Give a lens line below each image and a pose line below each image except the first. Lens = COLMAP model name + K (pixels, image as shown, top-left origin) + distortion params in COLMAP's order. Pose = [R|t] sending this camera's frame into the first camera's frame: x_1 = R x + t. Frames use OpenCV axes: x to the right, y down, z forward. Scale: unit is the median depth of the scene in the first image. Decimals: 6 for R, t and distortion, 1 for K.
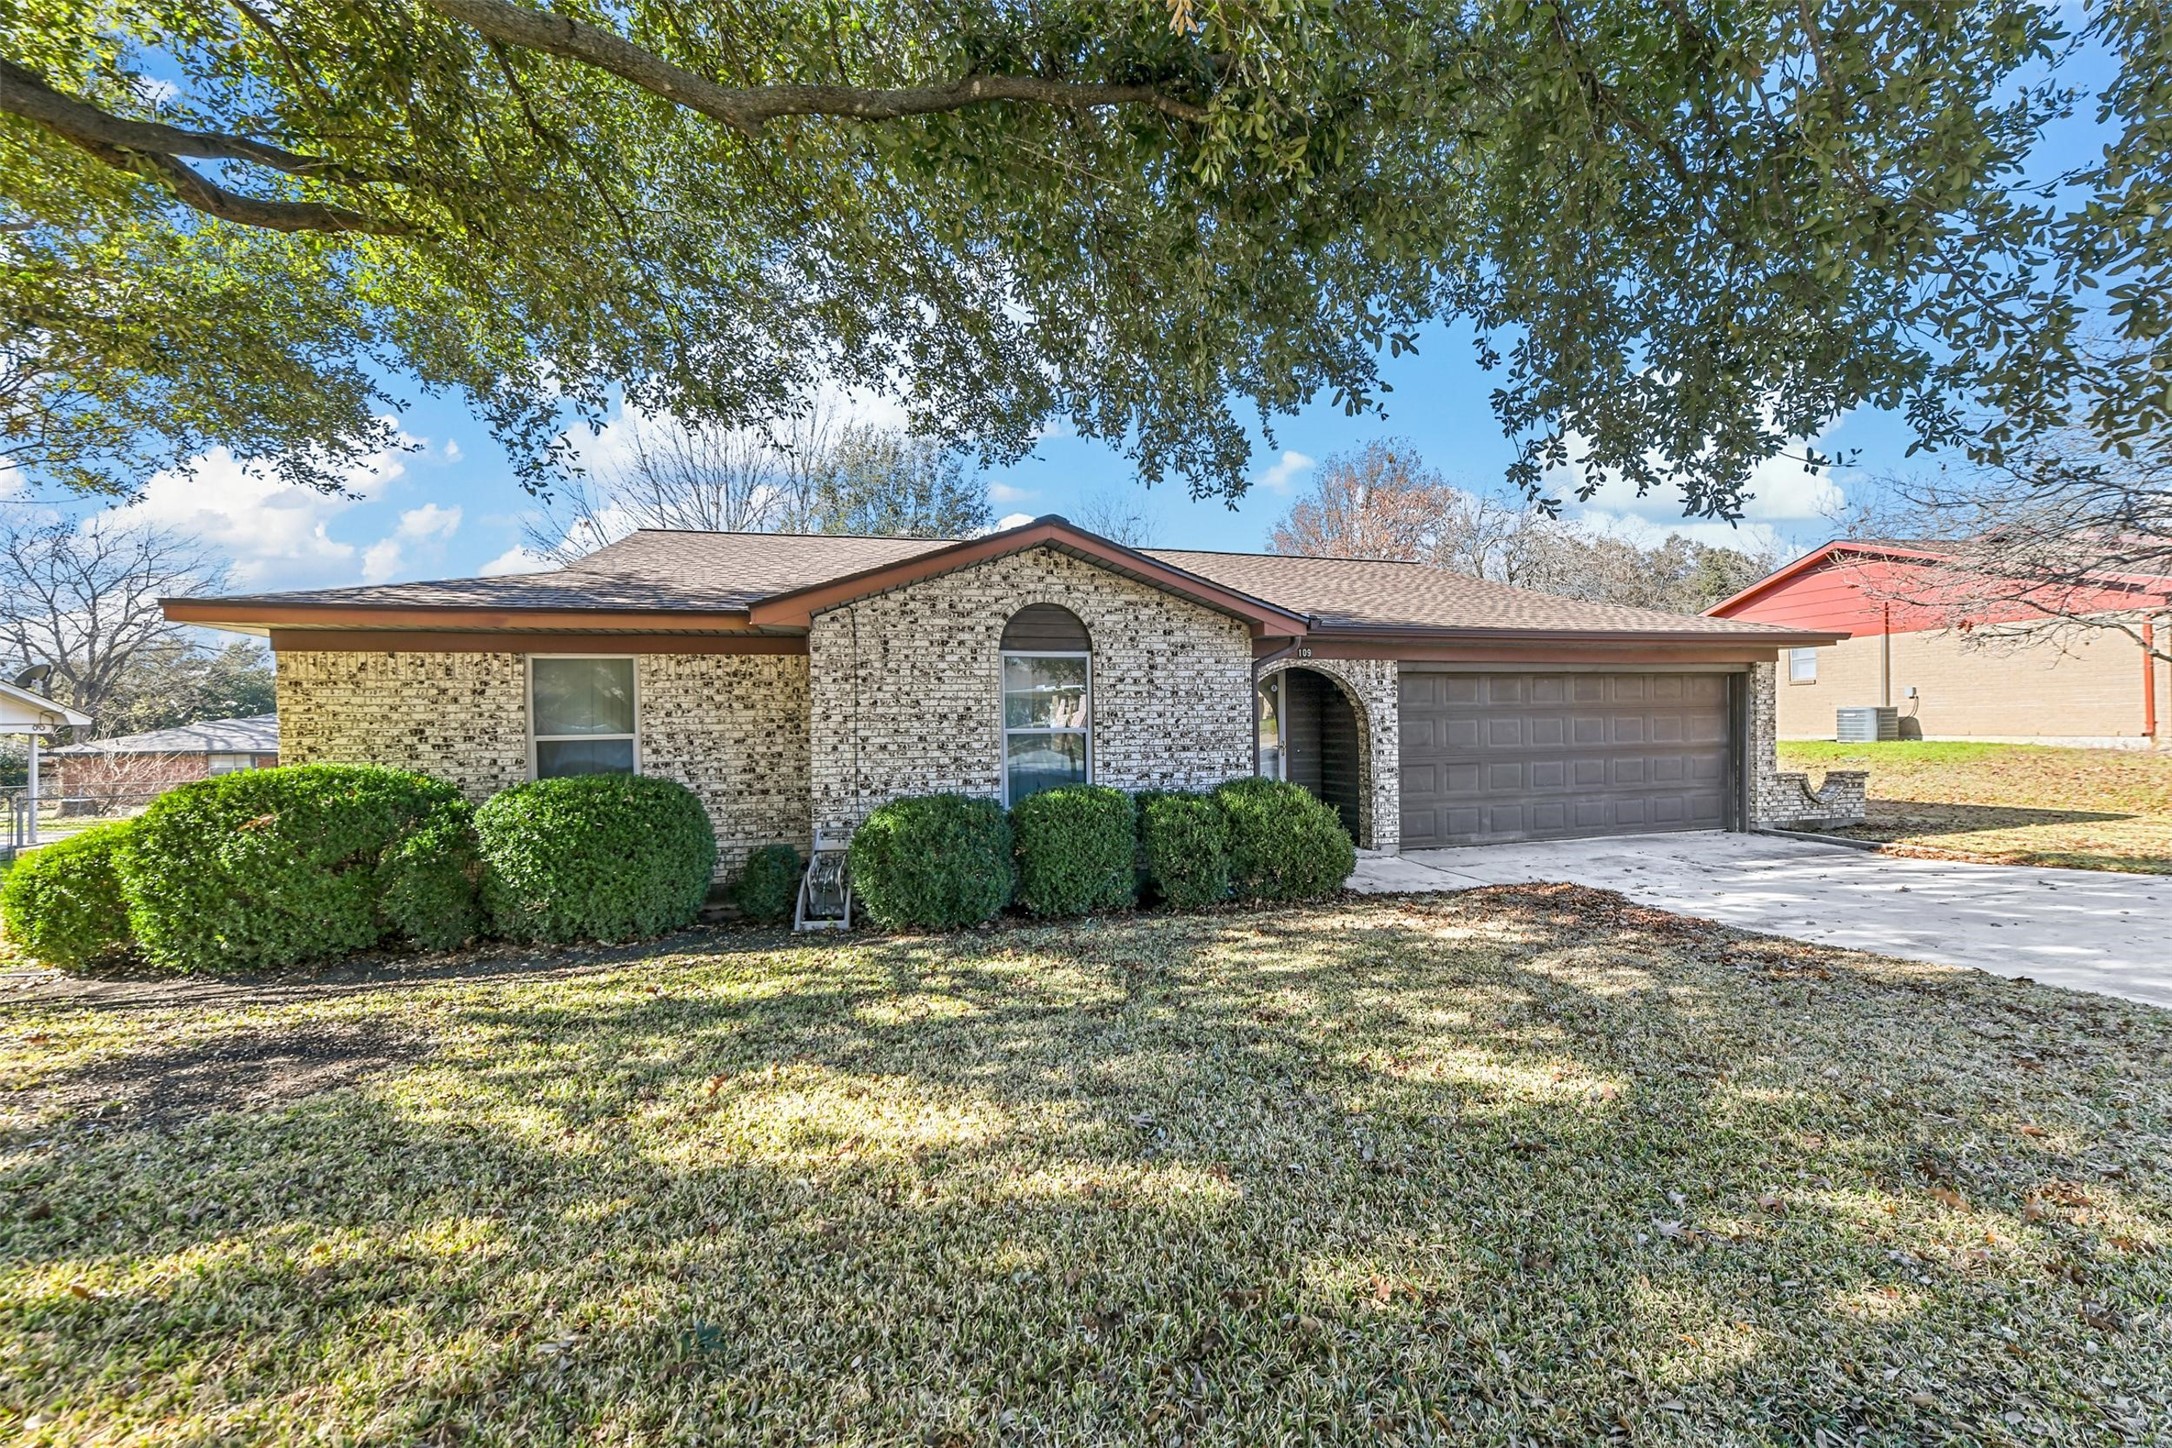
lens RADIAL K [[854.4, 0, 1085.3], [0, 854.4, 751.2], [0, 0, 1]] dist [-0.000490, -0.000016]
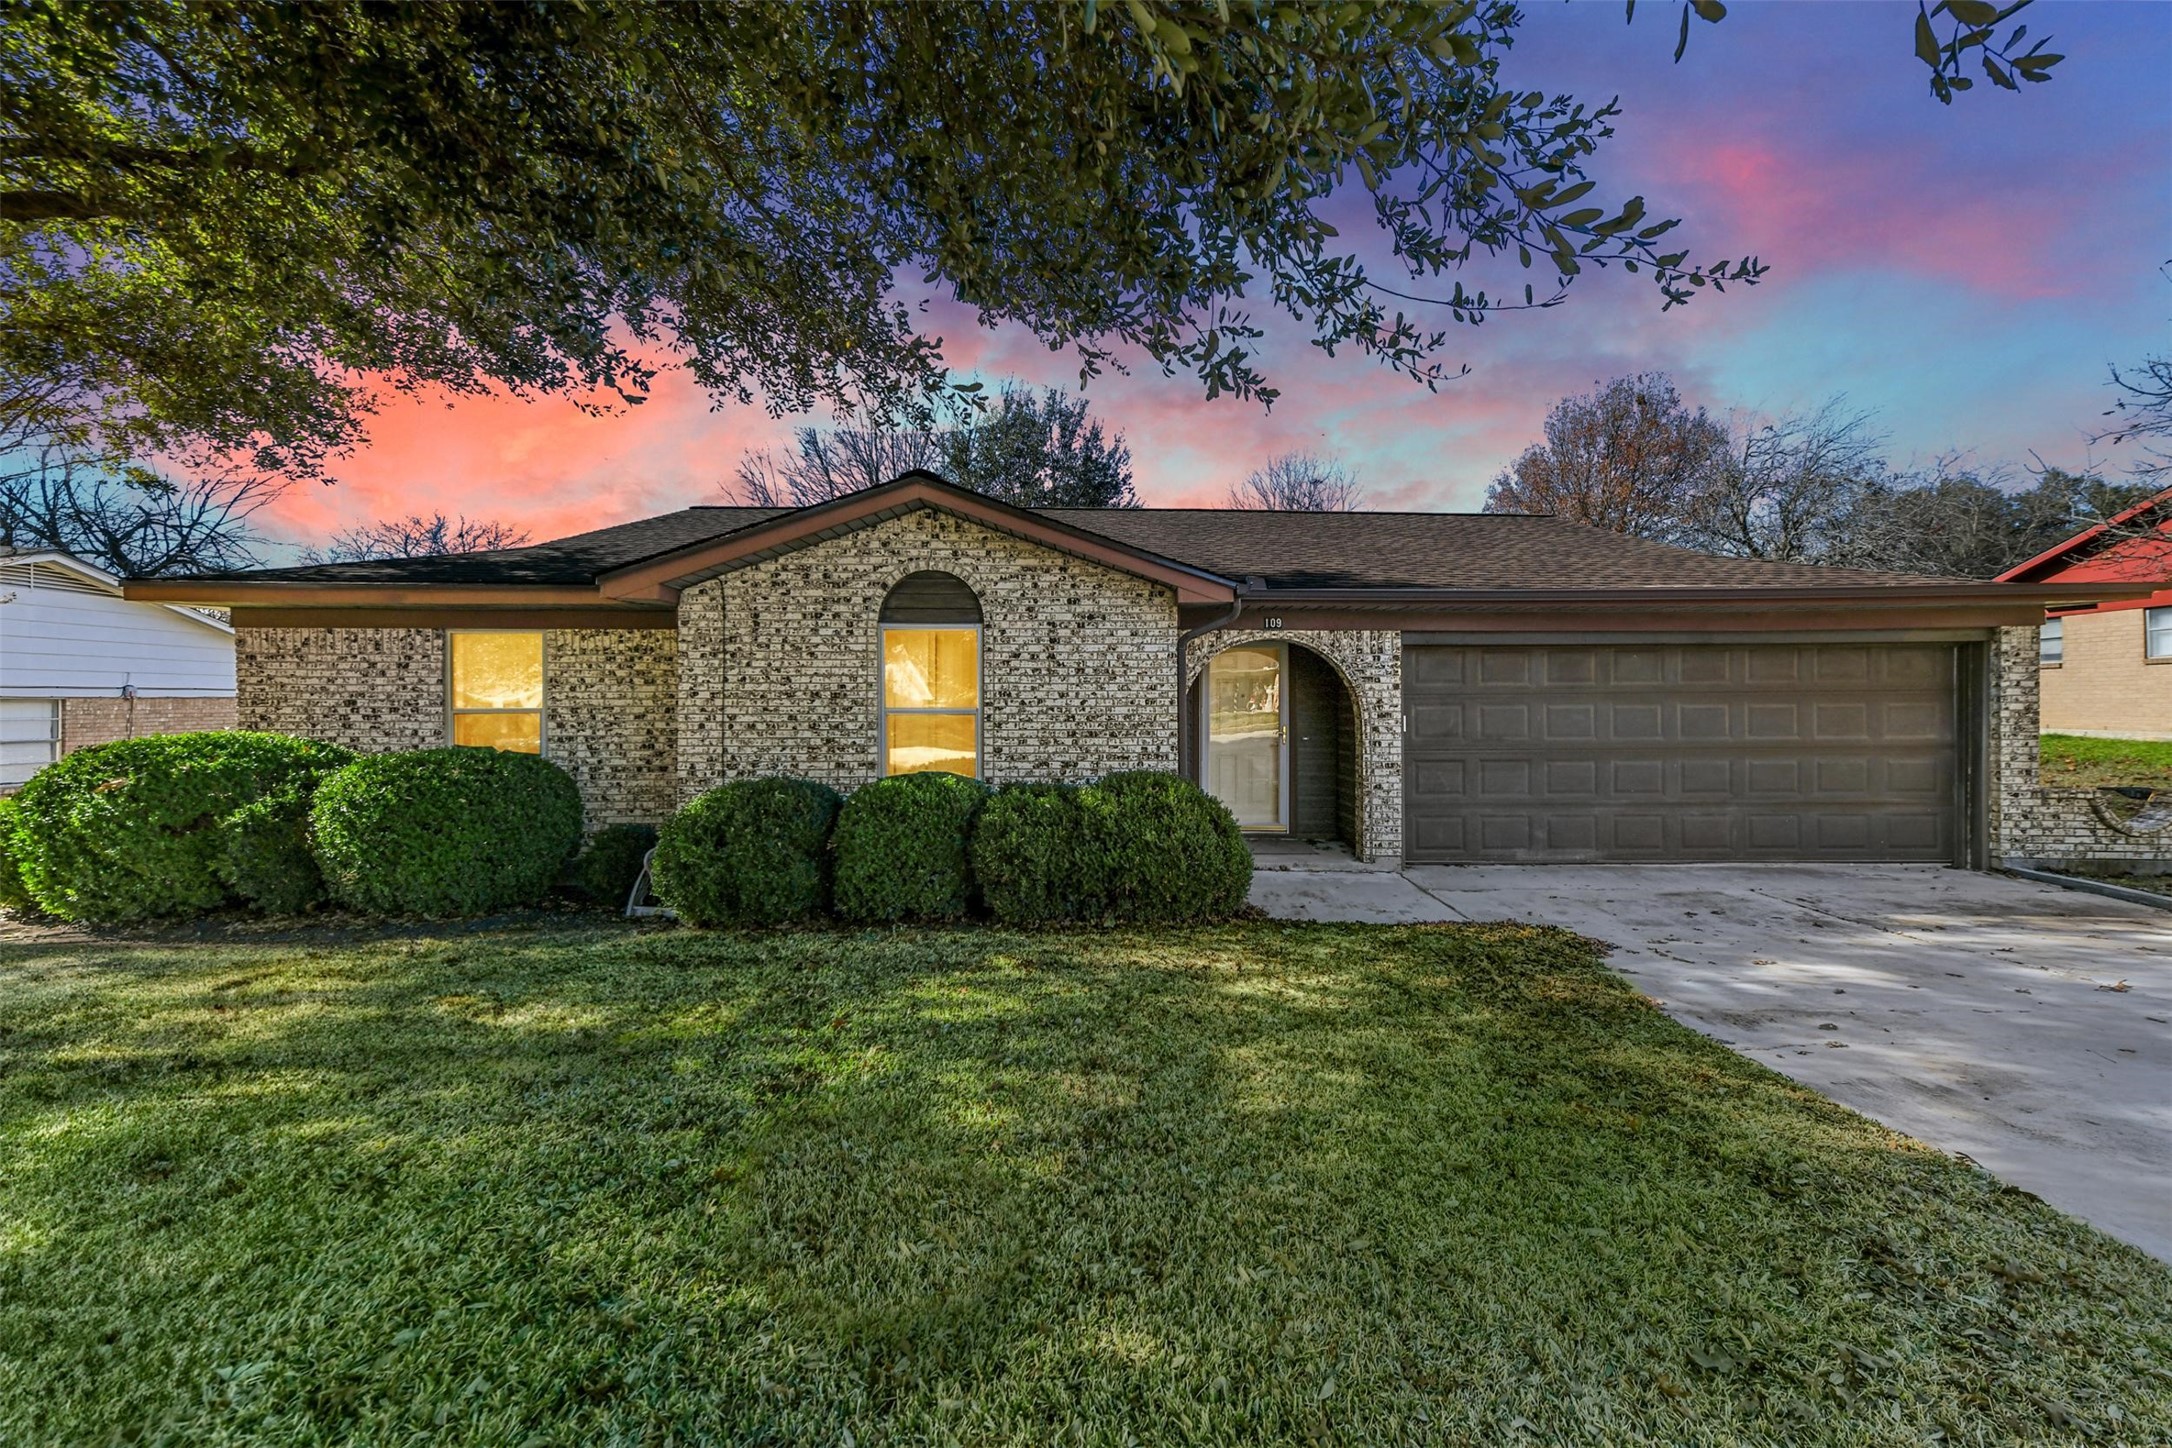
lens RADIAL K [[865.9, 0, 1096.1], [0, 865.9, 719.3], [0, 0, 1]] dist [0.023631, 0.000133]
pose [[0.967843, 0.018876, -0.250847, 0.368073], [-0.021054, 0.999760, -0.006001, -0.014134], [0.250673, 0.011089, 0.968008, 0.158965]]
